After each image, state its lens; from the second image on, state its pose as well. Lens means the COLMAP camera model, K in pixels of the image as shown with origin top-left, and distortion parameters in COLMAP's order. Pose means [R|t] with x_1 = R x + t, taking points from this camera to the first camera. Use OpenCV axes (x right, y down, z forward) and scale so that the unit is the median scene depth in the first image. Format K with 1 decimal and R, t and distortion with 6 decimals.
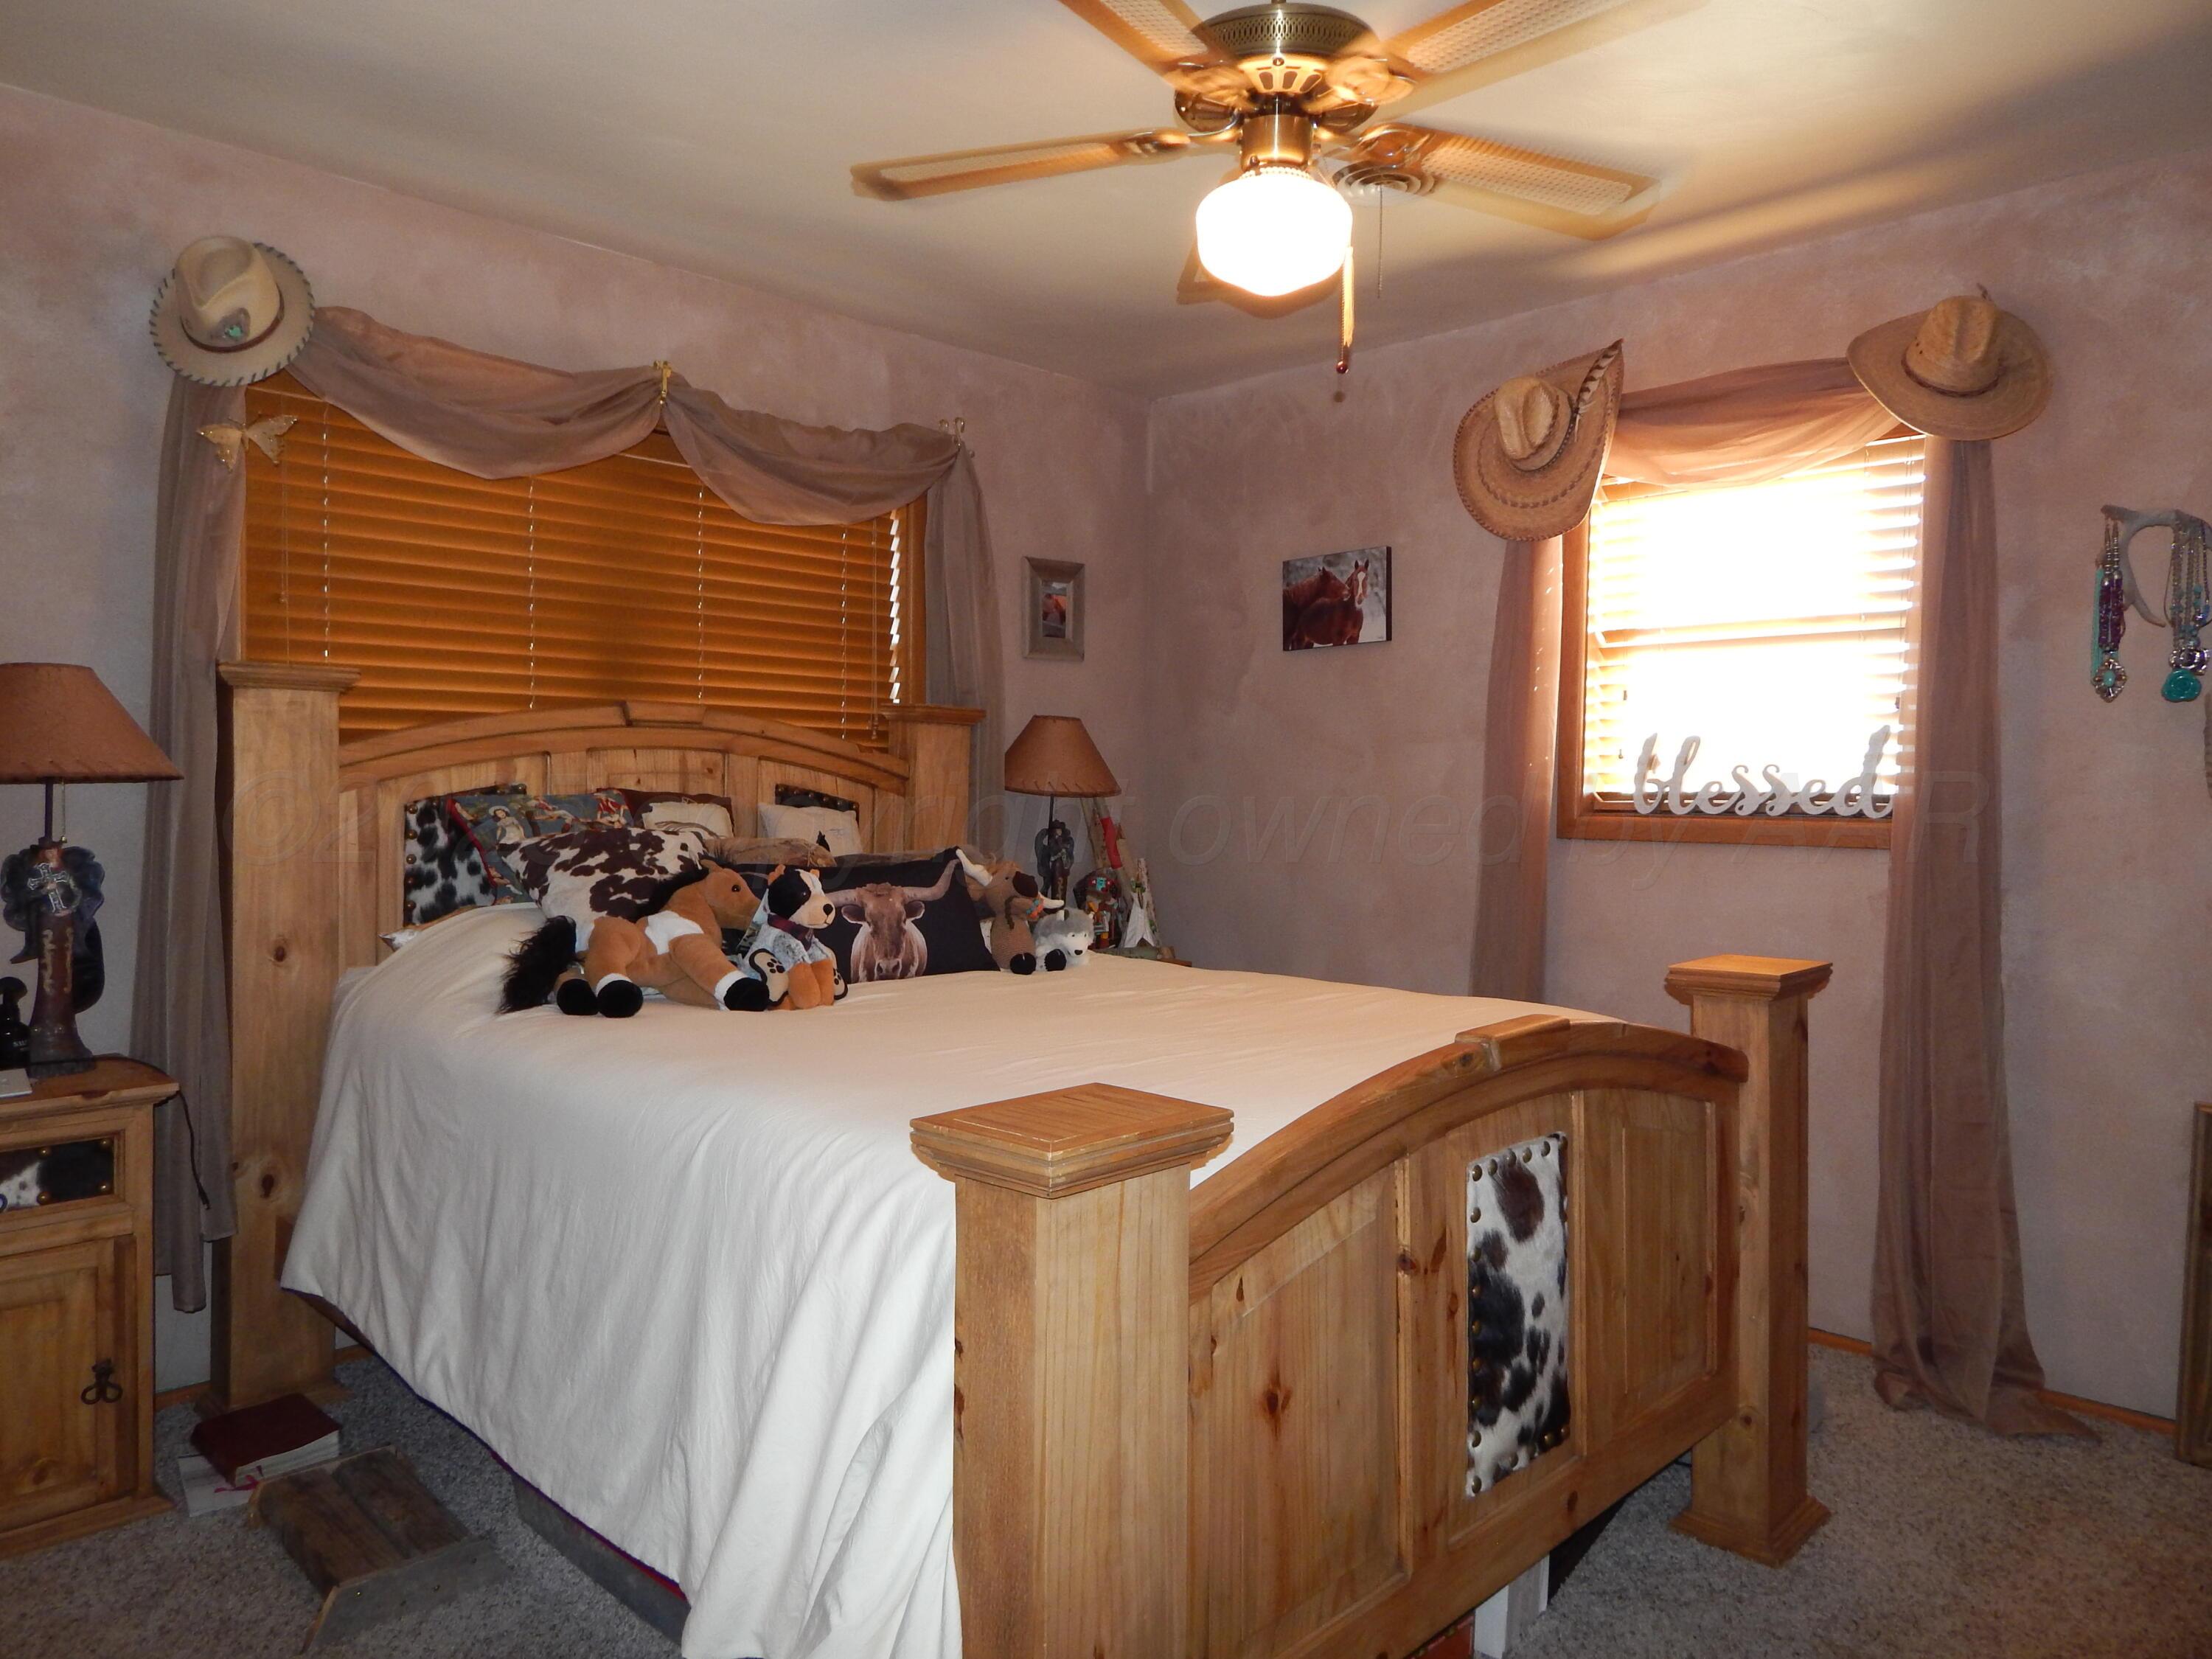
lens RADIAL K [[1480.7, 0, 1106.0], [0, 1480.7, 829.5], [0, 0, 1]] dist [0.008845, -0.004446]
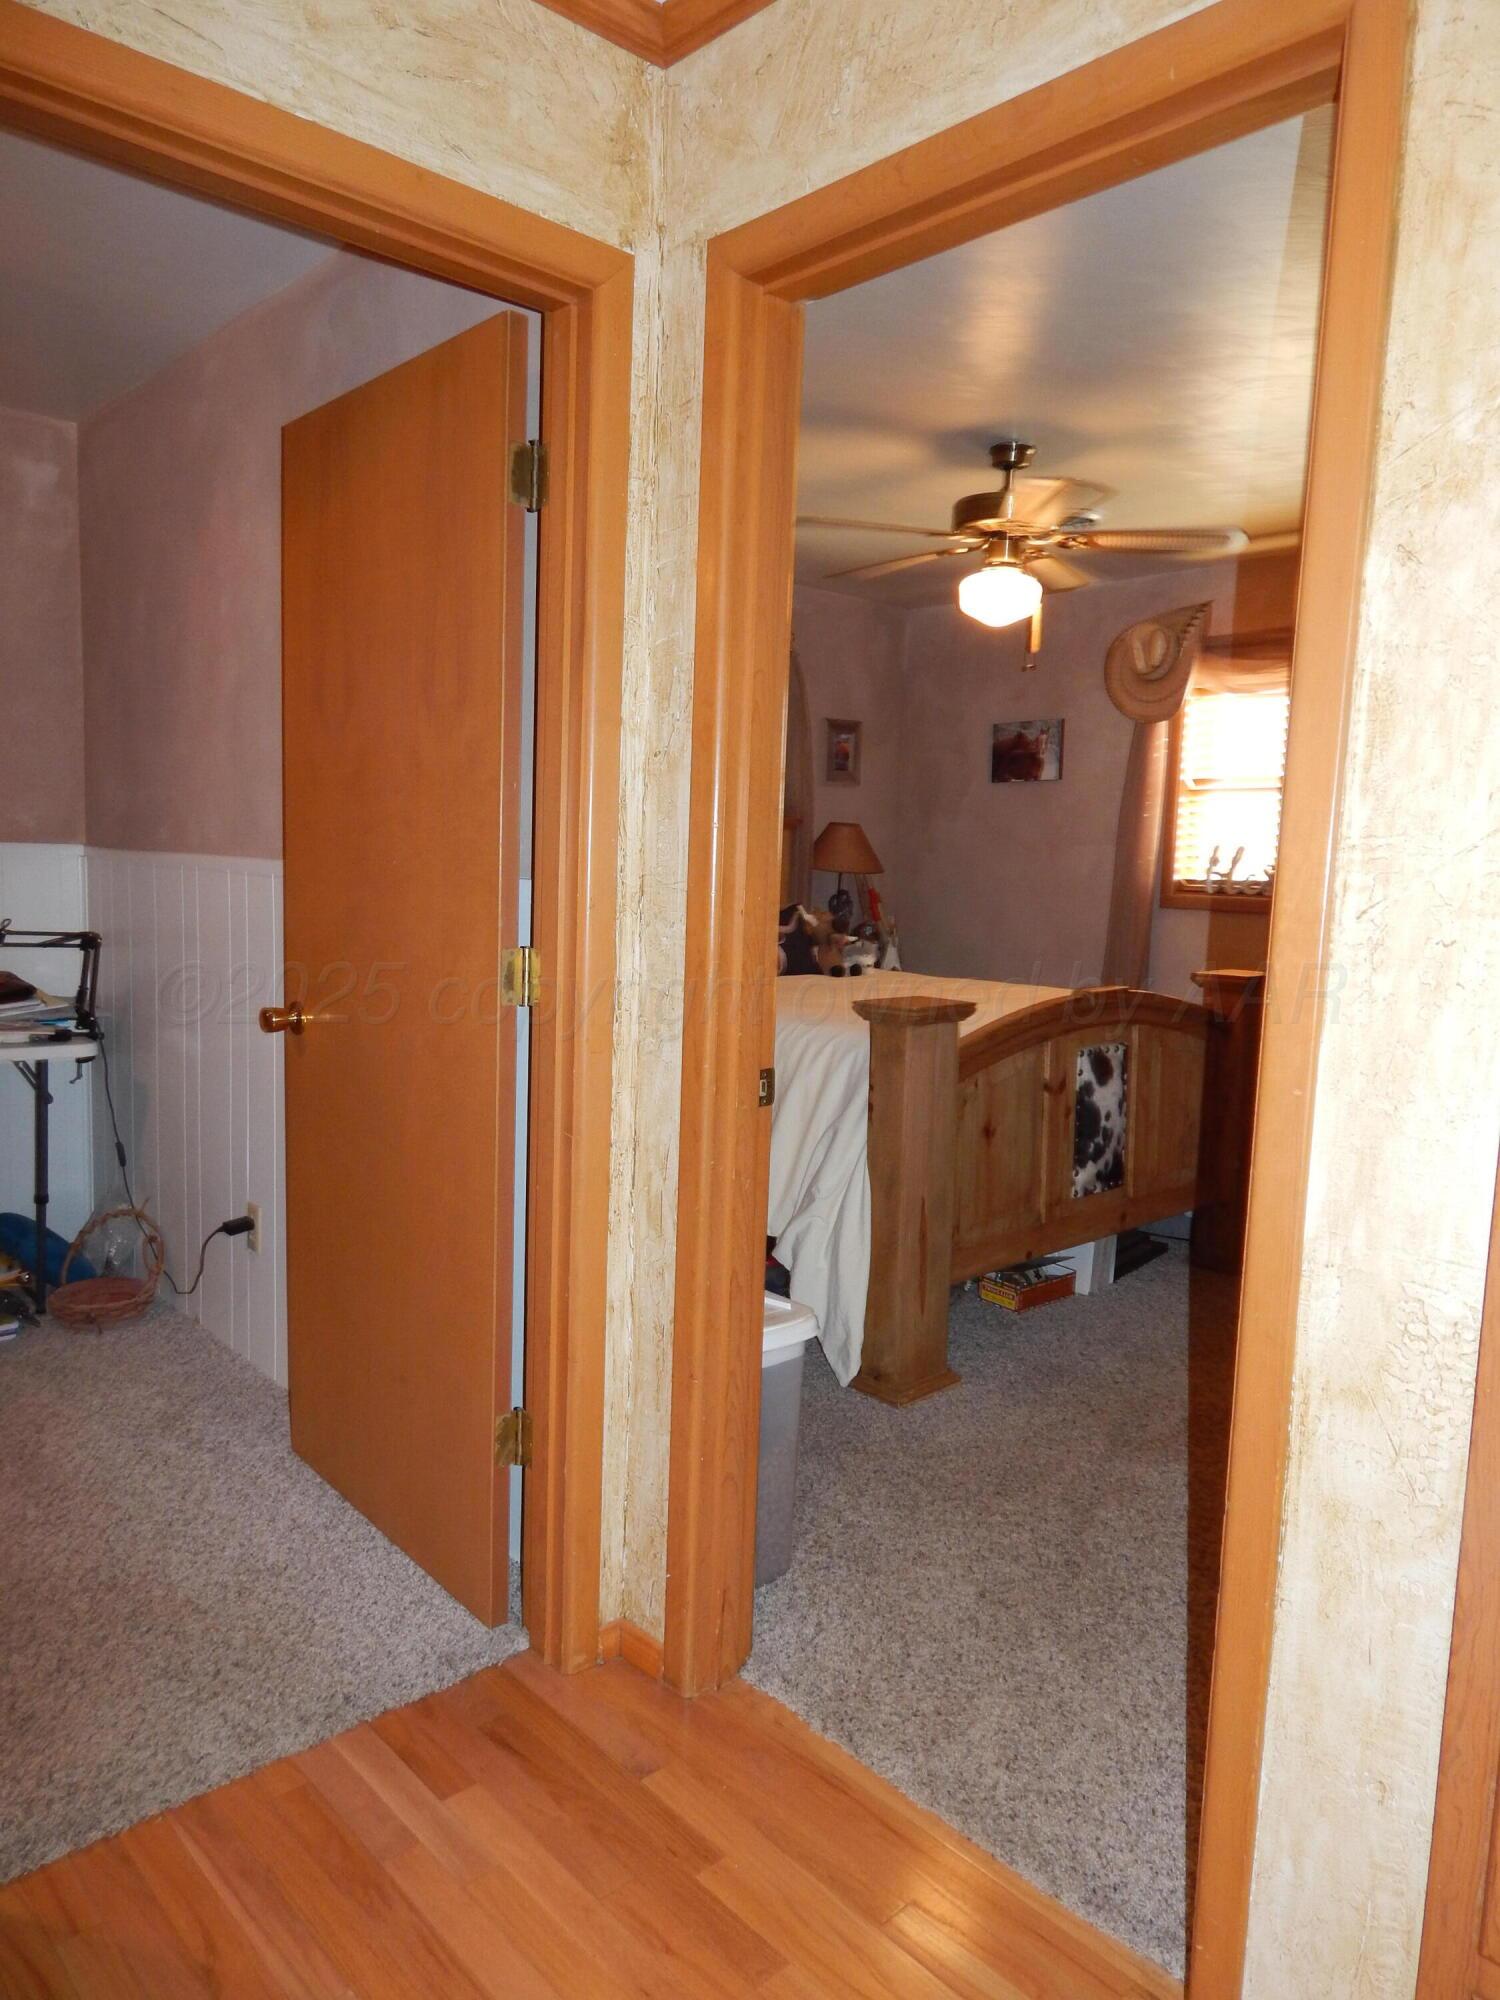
lens RADIAL K [[1338.8, 0, 750.0], [0, 1338.8, 1000.0], [0, 0, 1]] dist [0.008845, -0.004446]
pose [[0.998832, 0.024910, -0.041400, -0.092895], [-0.021780, 0.996990, 0.074402, 0.009616], [0.043129, -0.073413, 0.996369, -0.576144]]
